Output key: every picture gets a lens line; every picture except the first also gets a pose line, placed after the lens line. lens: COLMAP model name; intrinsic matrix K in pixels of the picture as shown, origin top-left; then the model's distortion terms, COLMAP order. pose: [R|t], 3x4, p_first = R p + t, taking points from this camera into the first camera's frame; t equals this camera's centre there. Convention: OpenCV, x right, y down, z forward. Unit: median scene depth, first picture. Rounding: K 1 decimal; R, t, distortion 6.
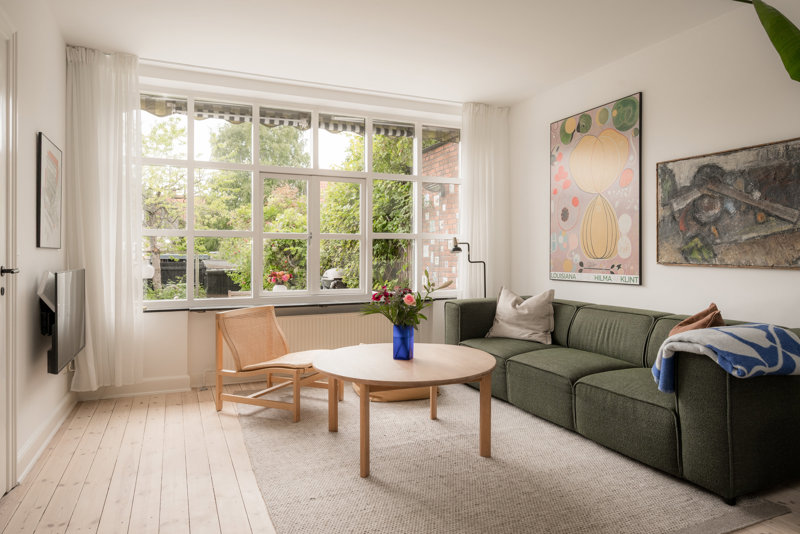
lens RADIAL K [[513.2, 0, 415.5], [0, 513.2, 254.7], [0, 0, 1]] dist [-0.001373, -0.002250]
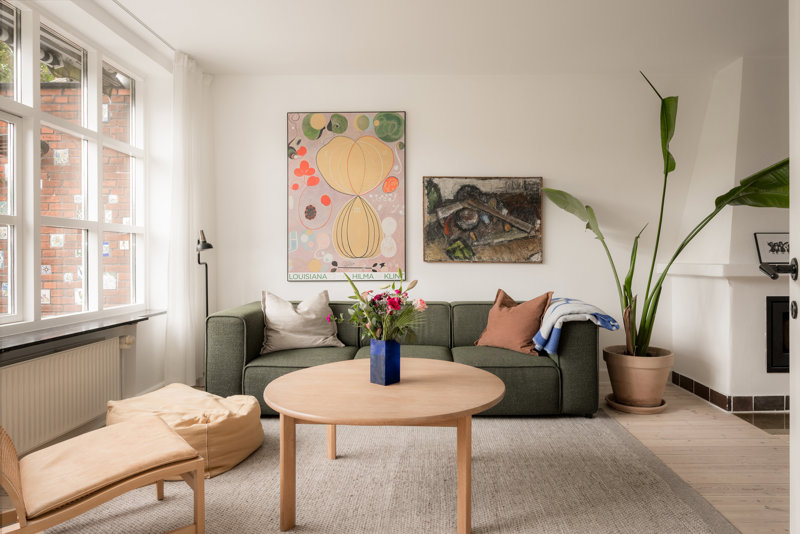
lens RADIAL K [[494.9, 0, 403.1], [0, 494.9, 263.3], [0, 0, 1]] dist [-0.002701, -0.000020]
pose [[0.426566, -0.008257, 0.904419, -0.562229], [0.003961, 0.999966, 0.007262, 0.012673], [-0.904448, 0.000484, 0.426585, 0.533058]]
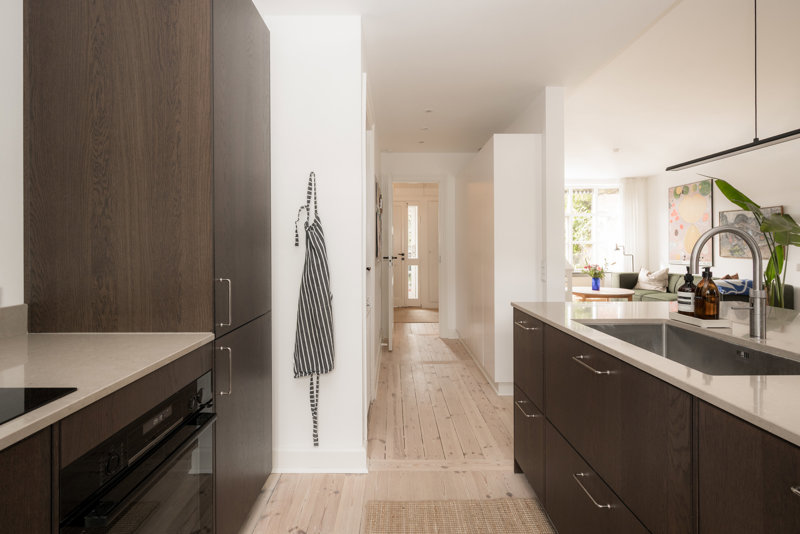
lens RADIAL K [[393.2, 0, 397.9], [0, 393.2, 245.3], [0, 0, 1]] dist [-0.003233, -0.001025]
pose [[0.911723, -0.006483, -0.410754, -0.102056], [0.004613, 0.999974, -0.005544, -0.027885], [0.410779, 0.003159, 0.911730, -1.092249]]
